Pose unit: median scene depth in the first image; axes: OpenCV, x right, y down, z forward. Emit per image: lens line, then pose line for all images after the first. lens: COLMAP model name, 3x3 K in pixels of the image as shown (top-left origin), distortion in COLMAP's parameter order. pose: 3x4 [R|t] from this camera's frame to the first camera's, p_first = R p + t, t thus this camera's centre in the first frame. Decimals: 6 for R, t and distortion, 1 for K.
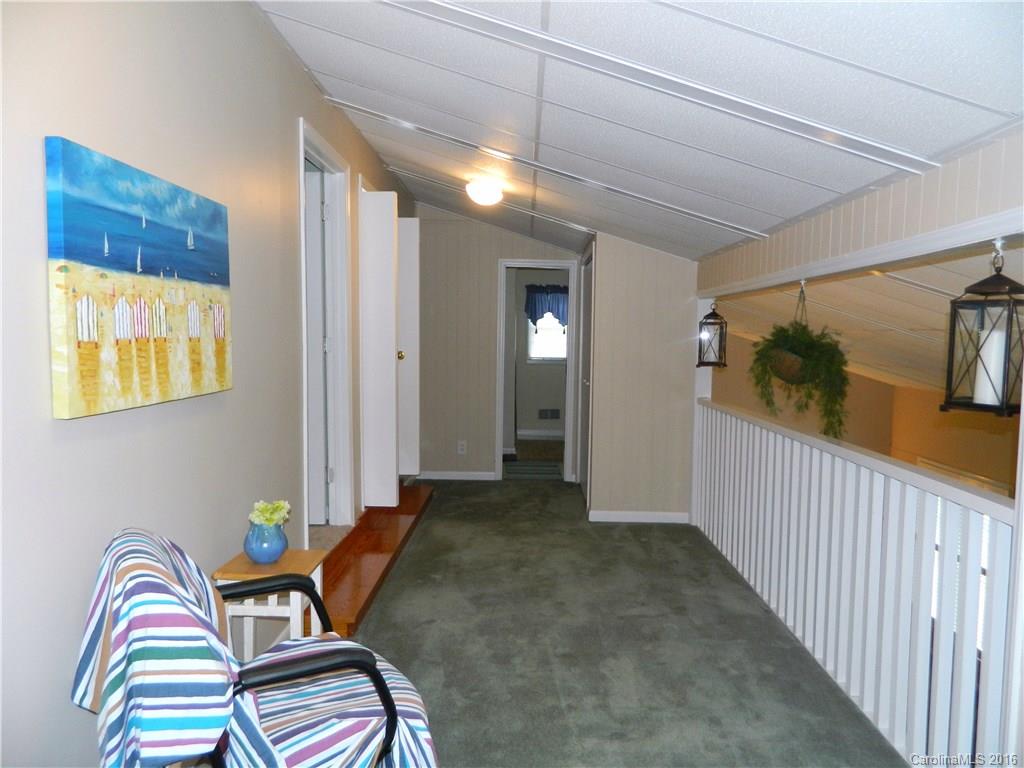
lens RADIAL K [[763.3, 0, 512.2], [0, 763.3, 386.1], [0, 0, 1]] dist [0.020930, -0.010866]
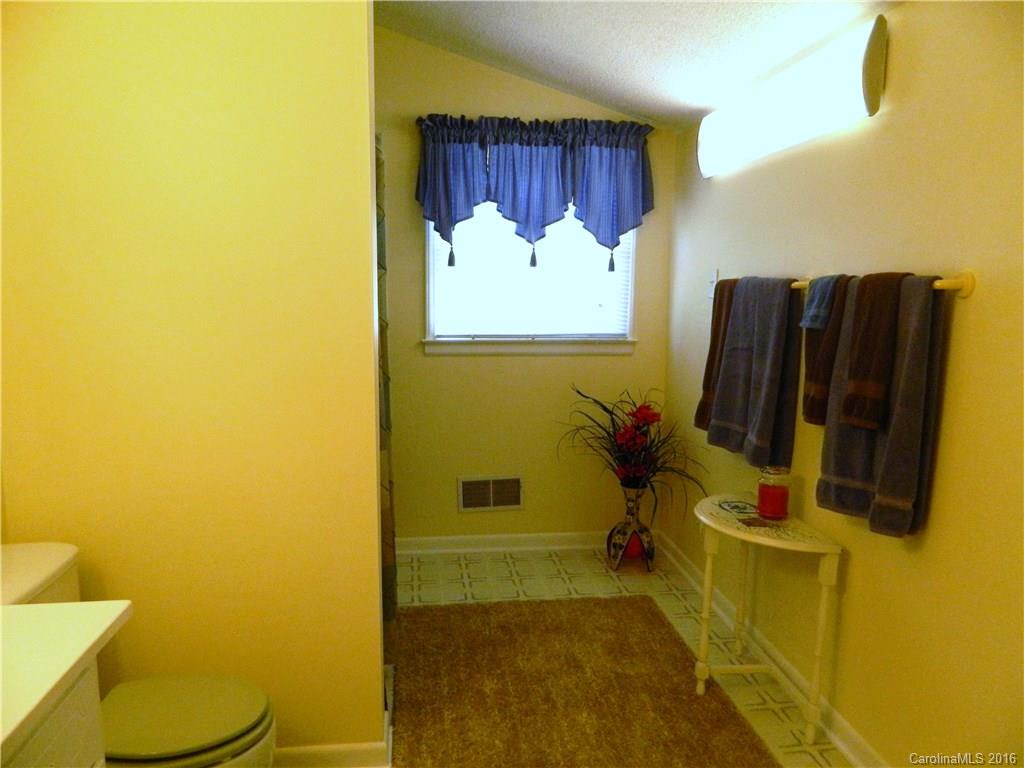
lens RADIAL K [[763.3, 0, 512.9], [0, 763.3, 380.5], [0, 0, 1]] dist [0.020930, -0.010866]
pose [[0.990417, -0.027770, 0.135287, 0.011237], [0.020587, 0.998318, 0.054205, -0.035827], [-0.136565, -0.050900, 0.989323, 0.658633]]
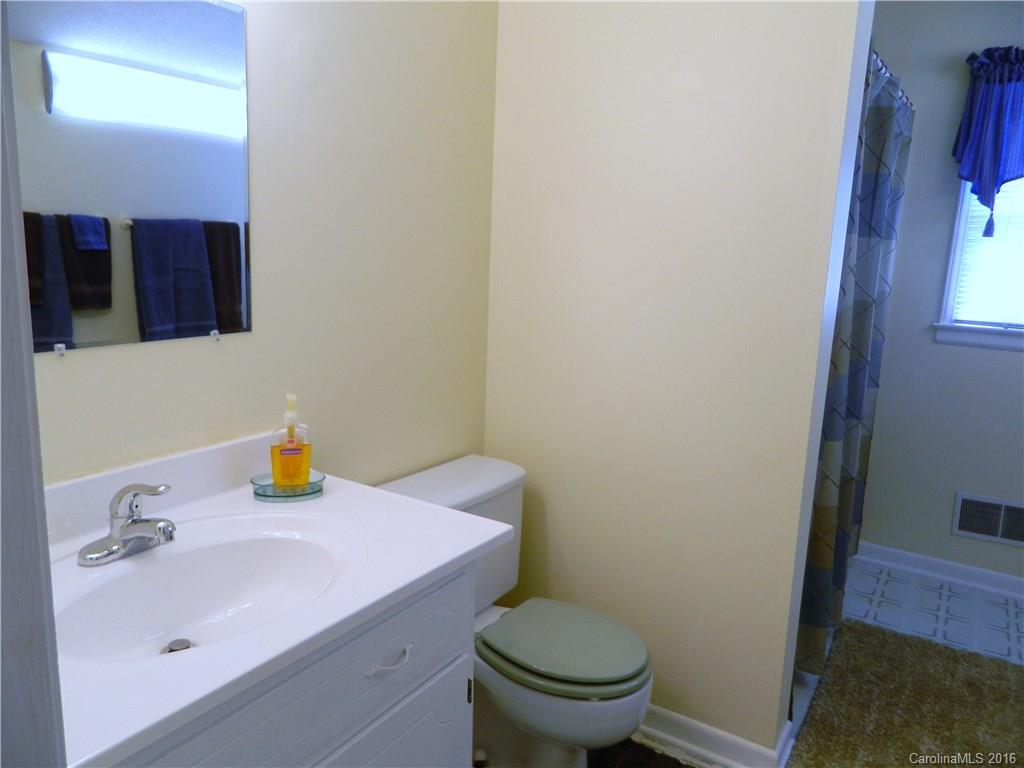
lens RADIAL K [[763.3, 0, 512.6], [0, 763.3, 381.6], [0, 0, 1]] dist [0.020930, -0.010866]
pose [[0.858744, 0.118861, -0.498429, 0.028824], [-0.072531, 0.991126, 0.111392, -0.035246], [0.507246, -0.059505, 0.859744, 0.671195]]
